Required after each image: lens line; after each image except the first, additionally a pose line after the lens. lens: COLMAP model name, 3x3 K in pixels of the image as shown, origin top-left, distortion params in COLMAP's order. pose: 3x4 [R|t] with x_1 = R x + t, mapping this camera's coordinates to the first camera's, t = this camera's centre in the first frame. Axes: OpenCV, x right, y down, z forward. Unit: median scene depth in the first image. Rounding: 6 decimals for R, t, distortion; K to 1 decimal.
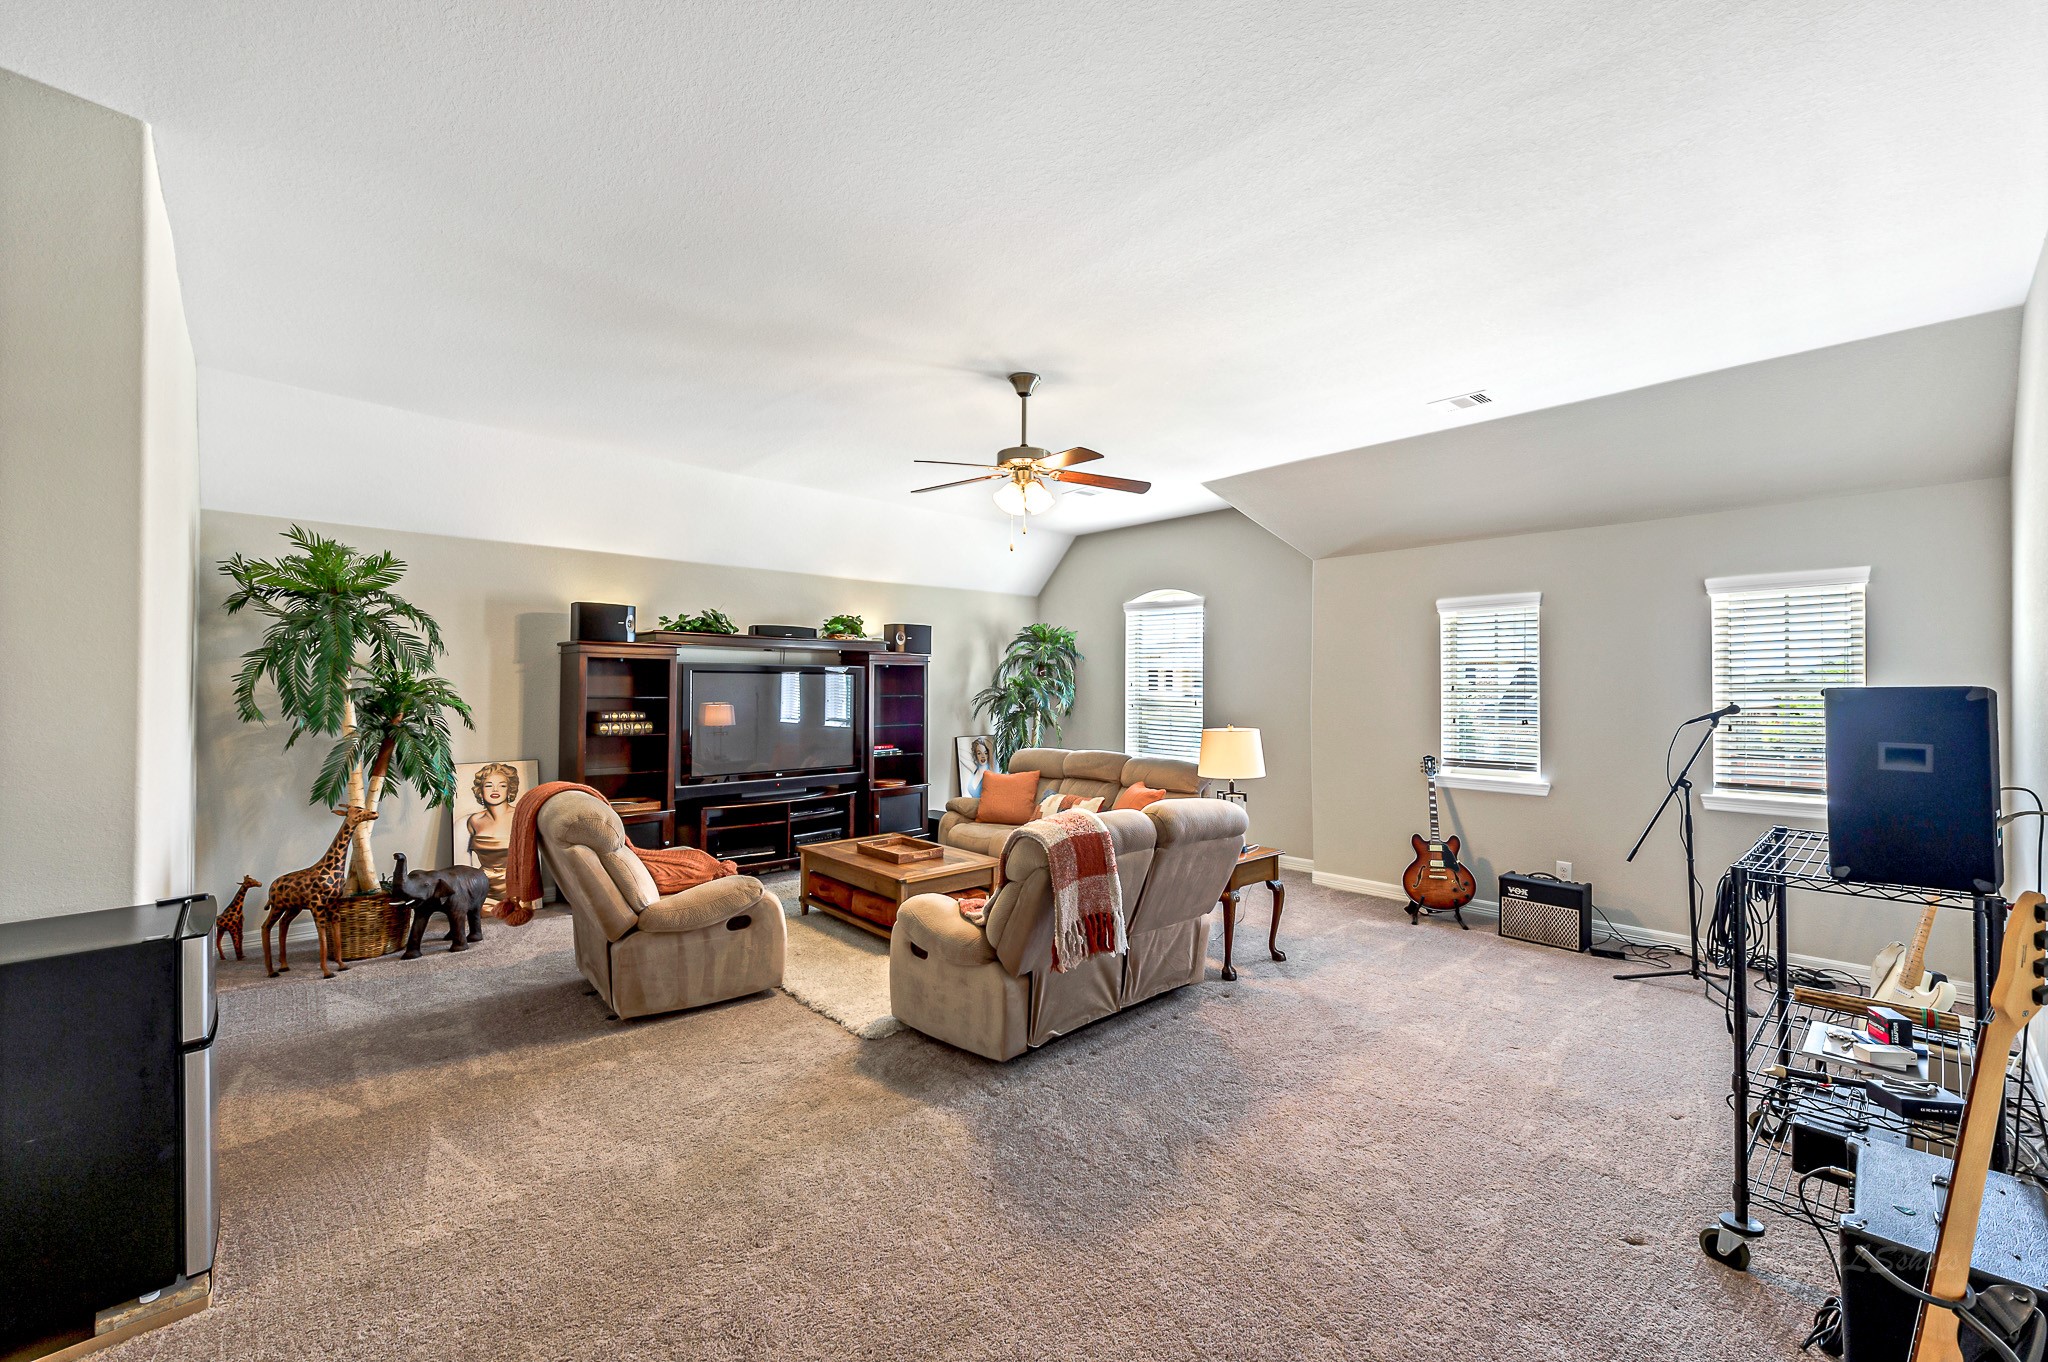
lens RADIAL K [[810.6, 0, 1022.0], [0, 810.6, 689.1], [0, 0, 1]] dist [0.022100, -0.008737]
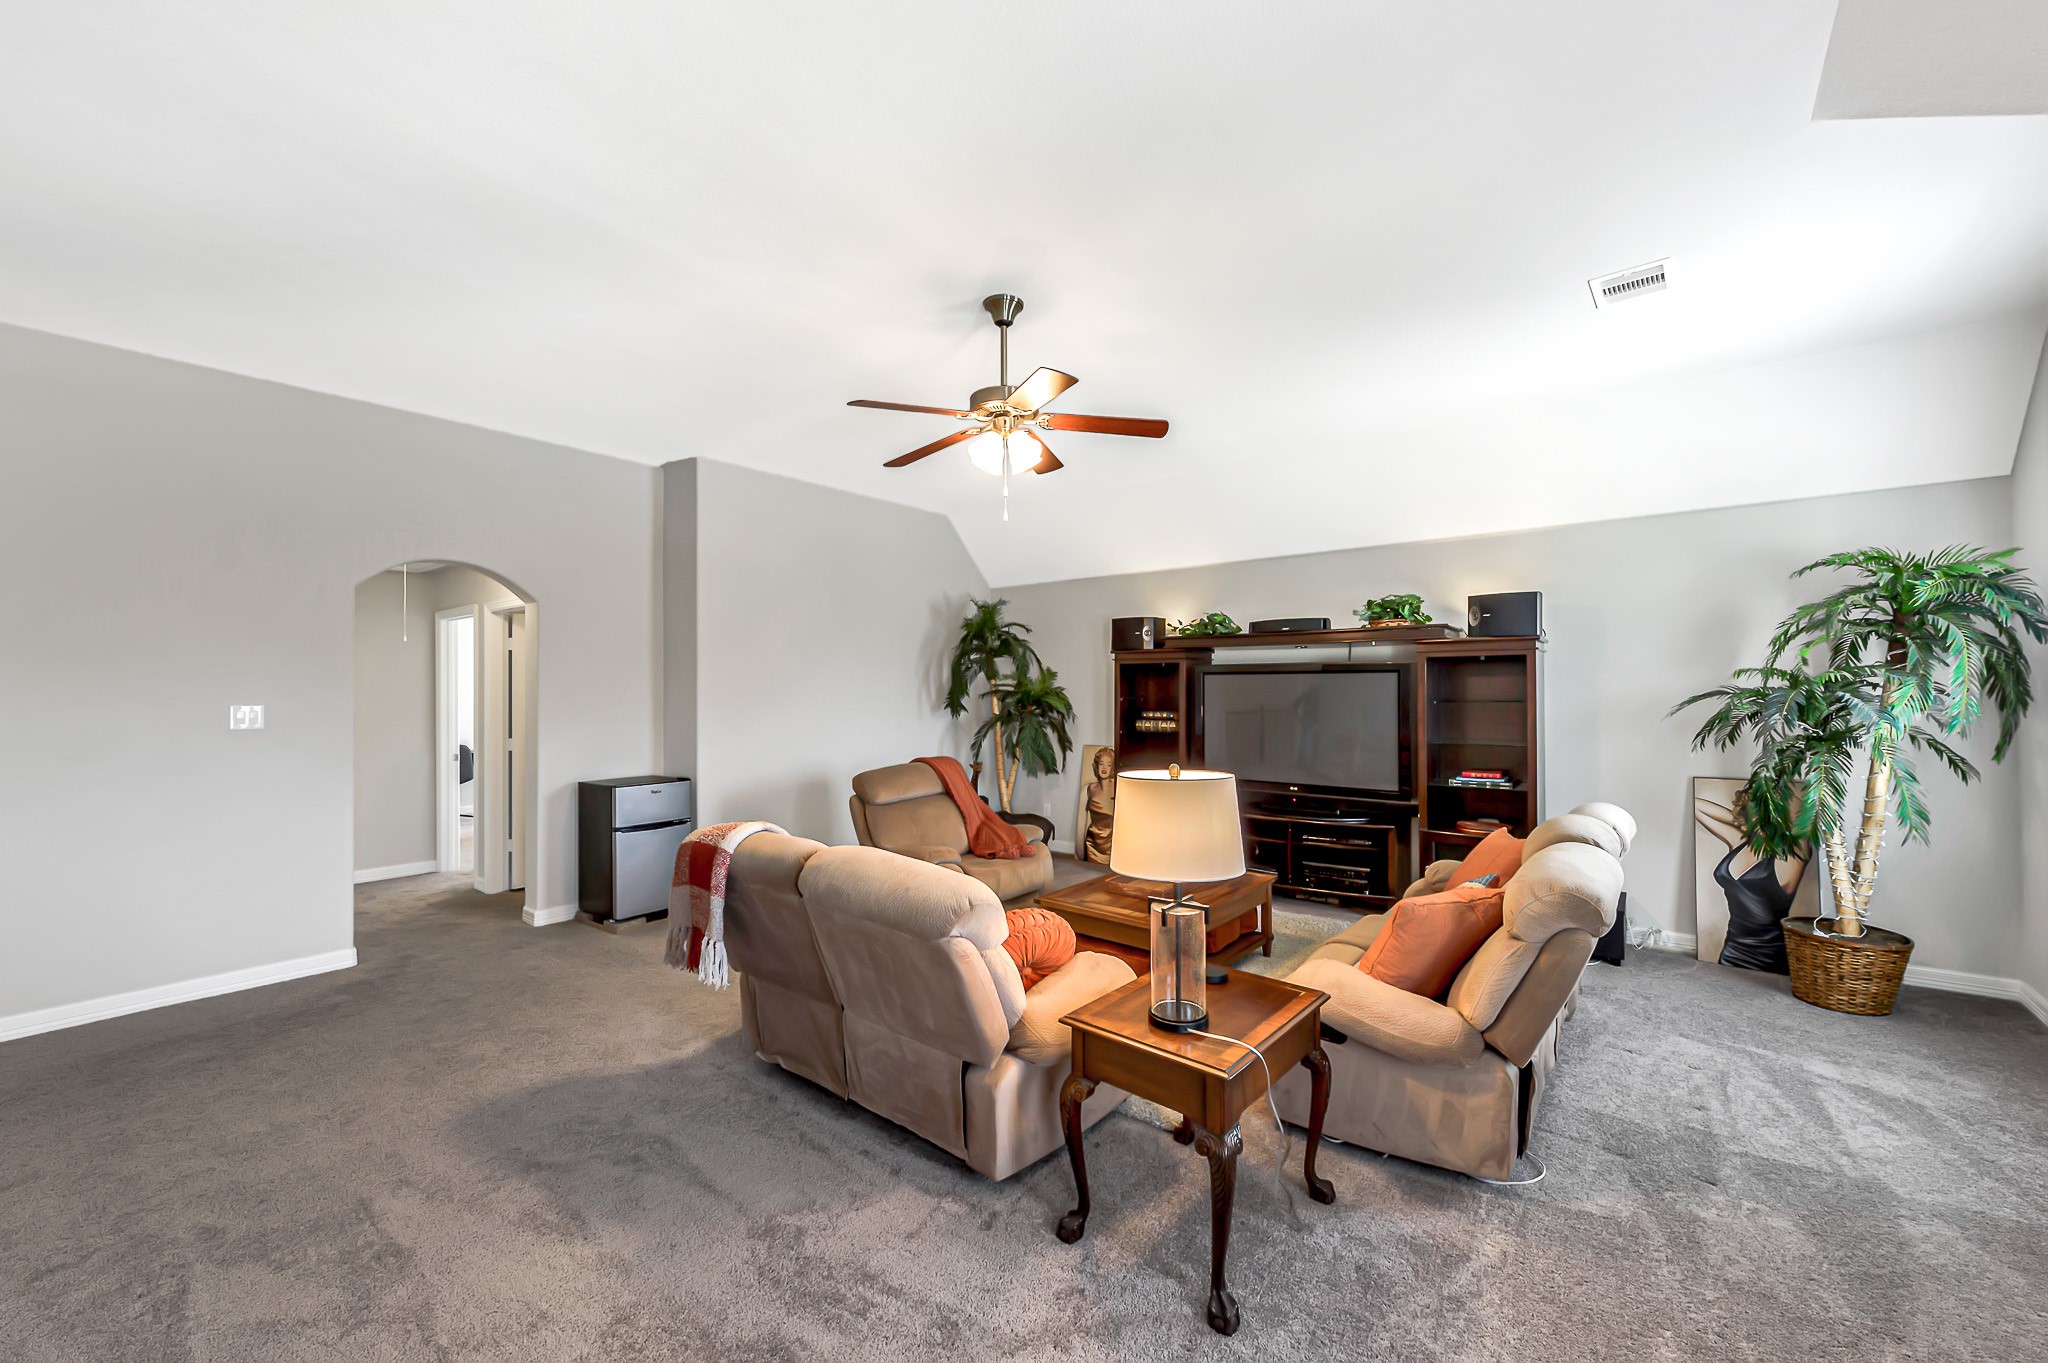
lens RADIAL K [[810.6, 0, 1022.0], [0, 810.6, 689.6], [0, 0, 1]] dist [0.022100, -0.008737]
pose [[0.151979, 0.008222, -0.988349, 0.603273], [-0.008139, 0.999942, 0.007067, -0.007634], [0.988350, 0.006971, 0.152037, 0.678726]]
